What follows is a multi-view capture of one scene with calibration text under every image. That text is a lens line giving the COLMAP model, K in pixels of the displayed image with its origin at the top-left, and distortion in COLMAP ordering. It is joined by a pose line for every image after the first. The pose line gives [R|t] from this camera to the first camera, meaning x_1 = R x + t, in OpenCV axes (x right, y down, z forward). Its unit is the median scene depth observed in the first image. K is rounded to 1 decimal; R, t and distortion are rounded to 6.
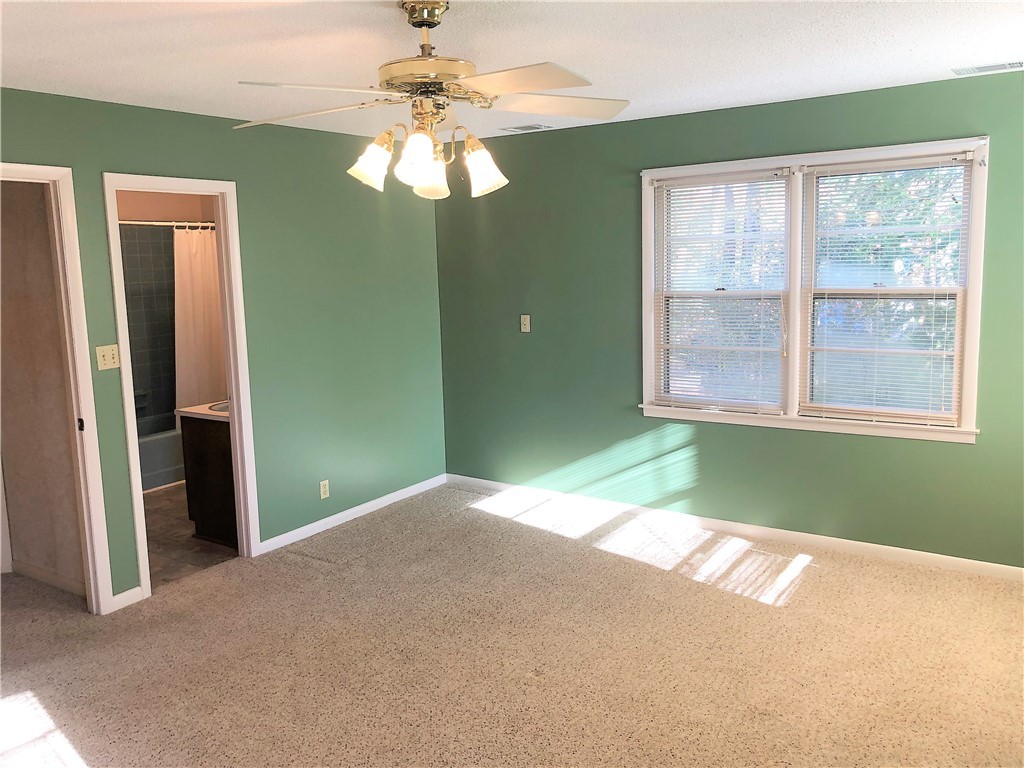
lens RADIAL K [[841.5, 0, 515.1], [0, 841.5, 375.5], [0, 0, 1]] dist [0.042904, -0.020985]
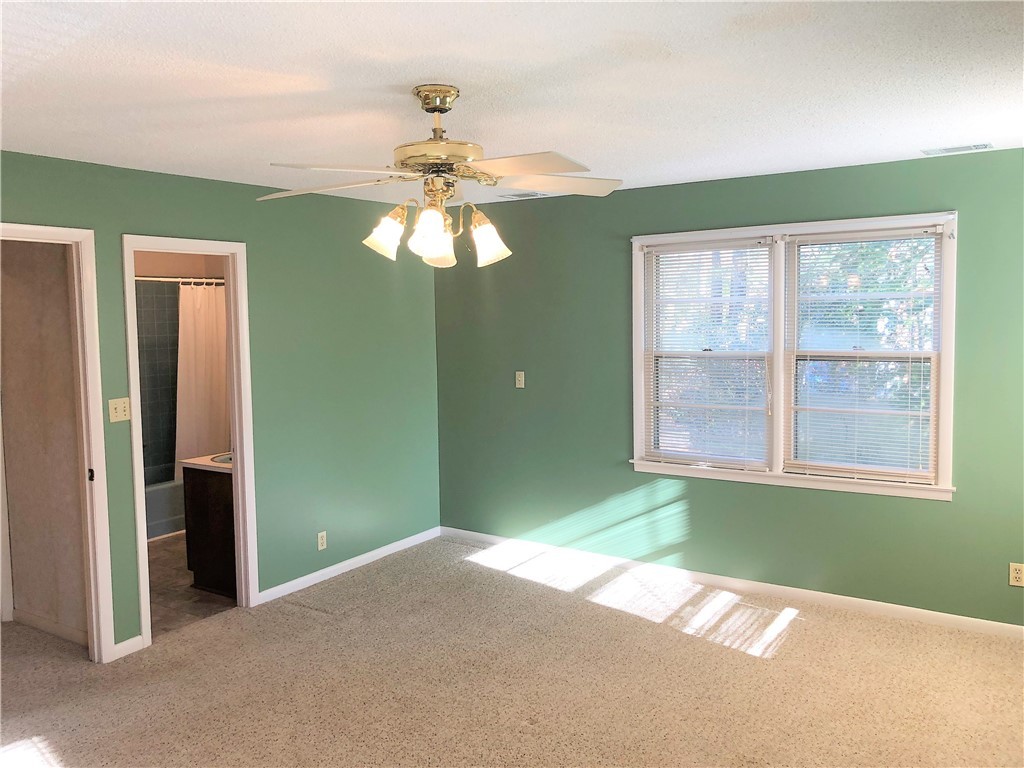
lens RADIAL K [[841.5, 0, 515.1], [0, 841.5, 375.5], [0, 0, 1]] dist [0.042904, -0.020985]
pose [[0.999874, 0.010460, 0.011944, -0.008746], [-0.009681, 0.997934, -0.063516, -0.002084], [-0.012584, 0.063392, 0.997909, -0.042994]]
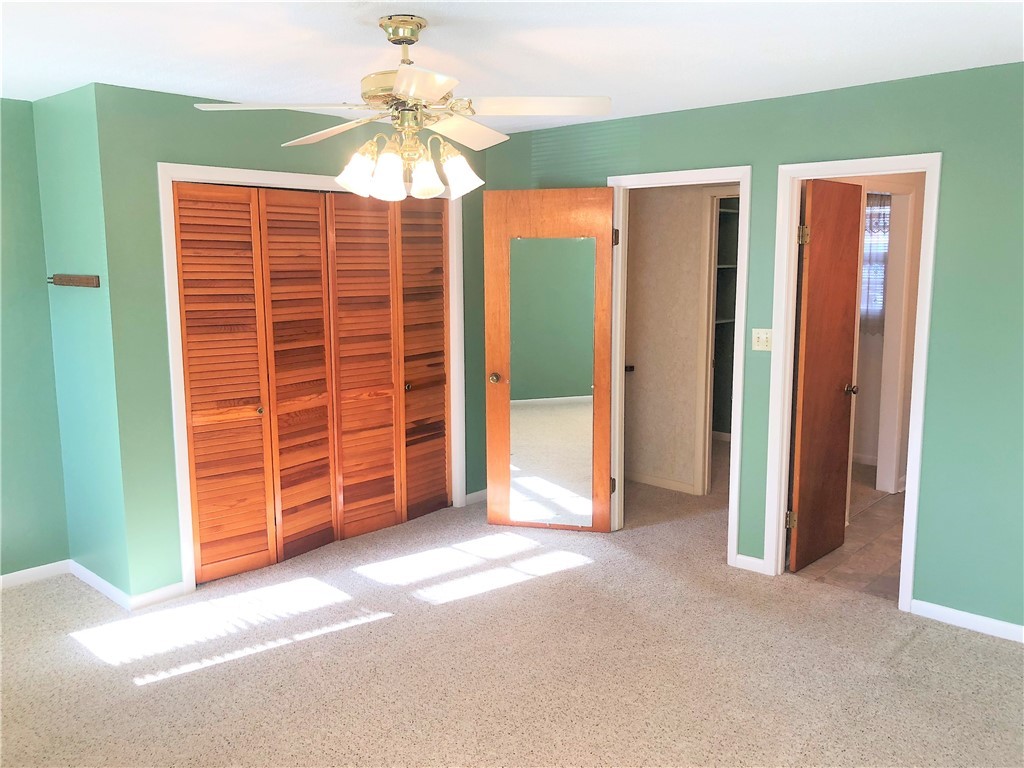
lens RADIAL K [[854.2, 0, 508.0], [0, 854.2, 372.3], [0, 0, 1]] dist [0.028038, -0.014030]
pose [[-0.157177, 0.160138, -0.974500, 0.610447], [-0.129583, 0.974890, 0.181103, -0.131171], [0.979032, 0.154744, -0.132479, 0.807746]]
